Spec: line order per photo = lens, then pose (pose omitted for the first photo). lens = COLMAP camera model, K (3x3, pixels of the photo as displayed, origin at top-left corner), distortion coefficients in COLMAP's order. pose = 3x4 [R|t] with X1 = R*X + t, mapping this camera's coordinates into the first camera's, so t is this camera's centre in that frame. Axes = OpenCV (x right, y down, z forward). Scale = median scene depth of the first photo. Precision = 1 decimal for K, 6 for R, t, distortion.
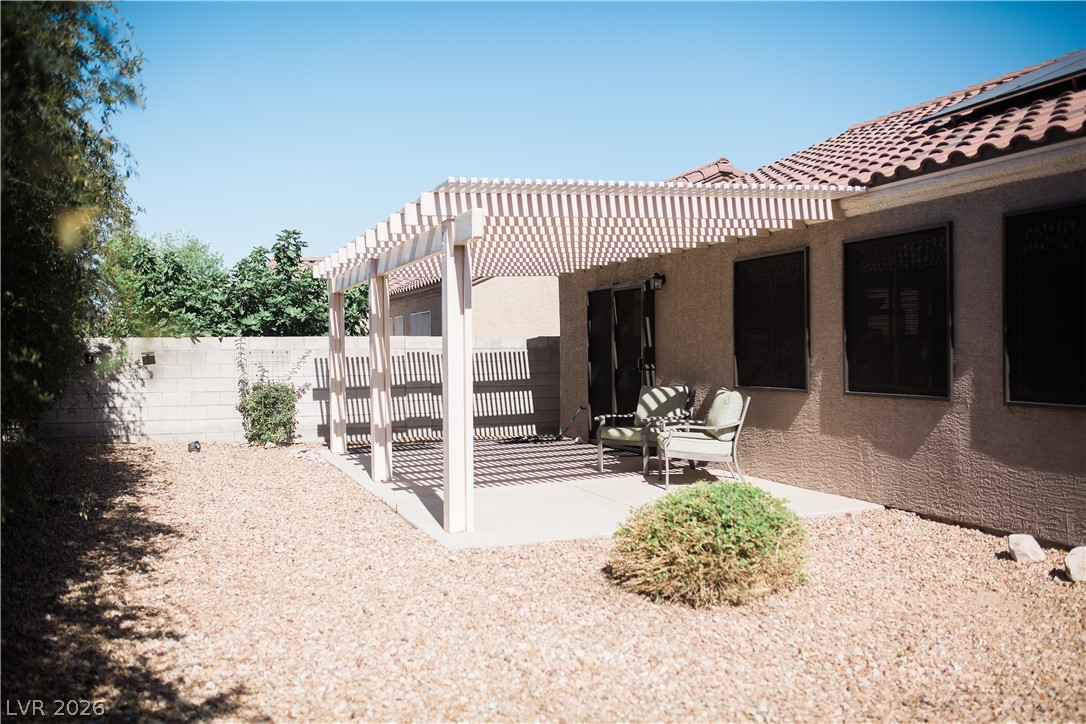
lens RADIAL K [[1059.8, 0, 543.0], [0, 1059.8, 362.0], [0, 0, 1]] dist [-0.014446, 0.038585]
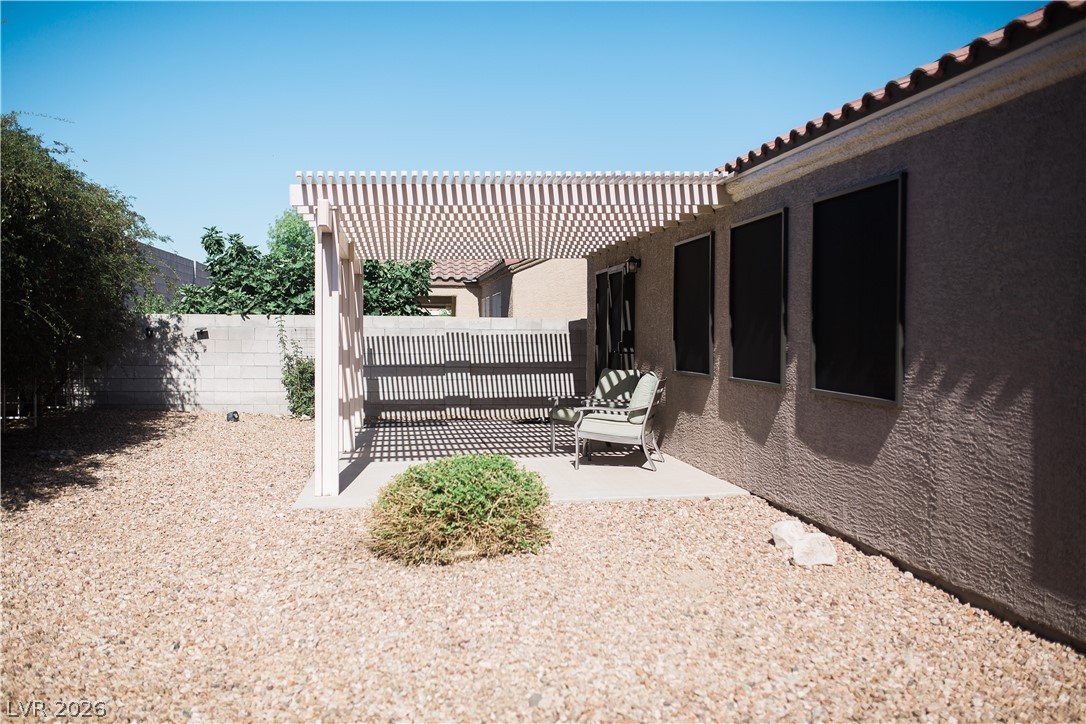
lens RADIAL K [[1107.3, 0, 543.1], [0, 1107.3, 343.6], [0, 0, 1]] dist [-0.009818, 0.008359]
pose [[0.980348, 0.019359, -0.196324, 0.250319], [-0.019760, 0.999805, -0.000086, -0.000017], [0.196284, 0.003964, 0.980539, -0.044515]]
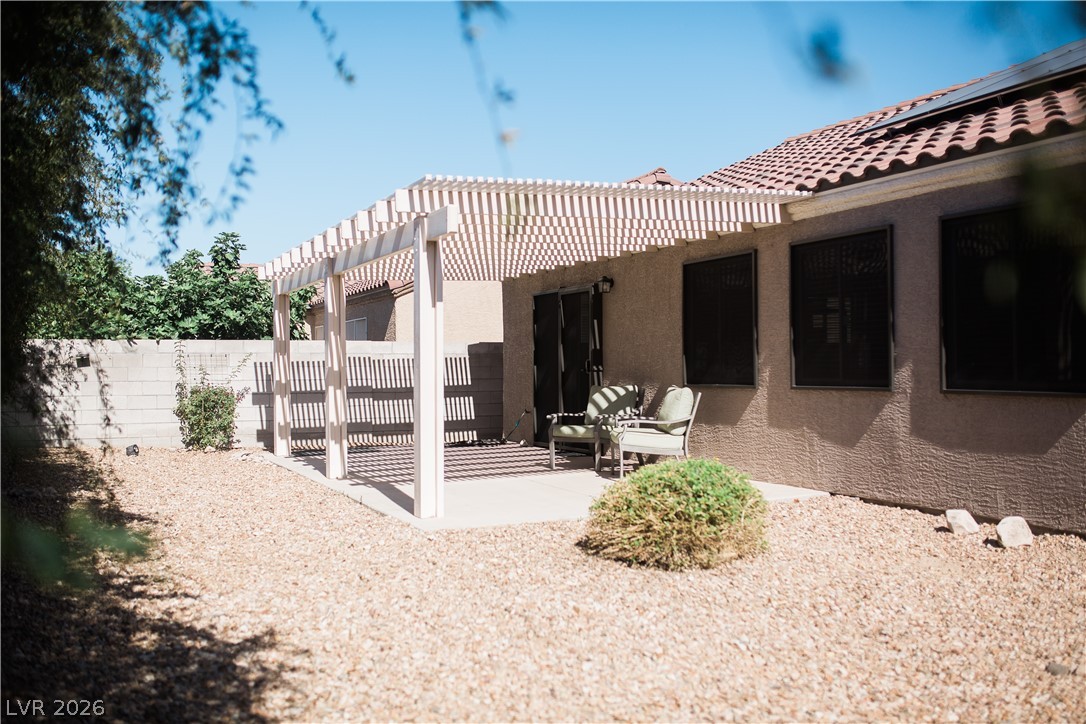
lens RADIAL K [[1101.9, 0, 543.0], [0, 1101.9, 362.0], [0, 0, 1]] dist [-0.005643, -0.008684]
pose [[0.997090, 0.004311, 0.076105, -0.035910], [-0.002980, 0.999841, -0.017593, 0.019093], [-0.076169, 0.017315, 0.996945, -0.059329]]
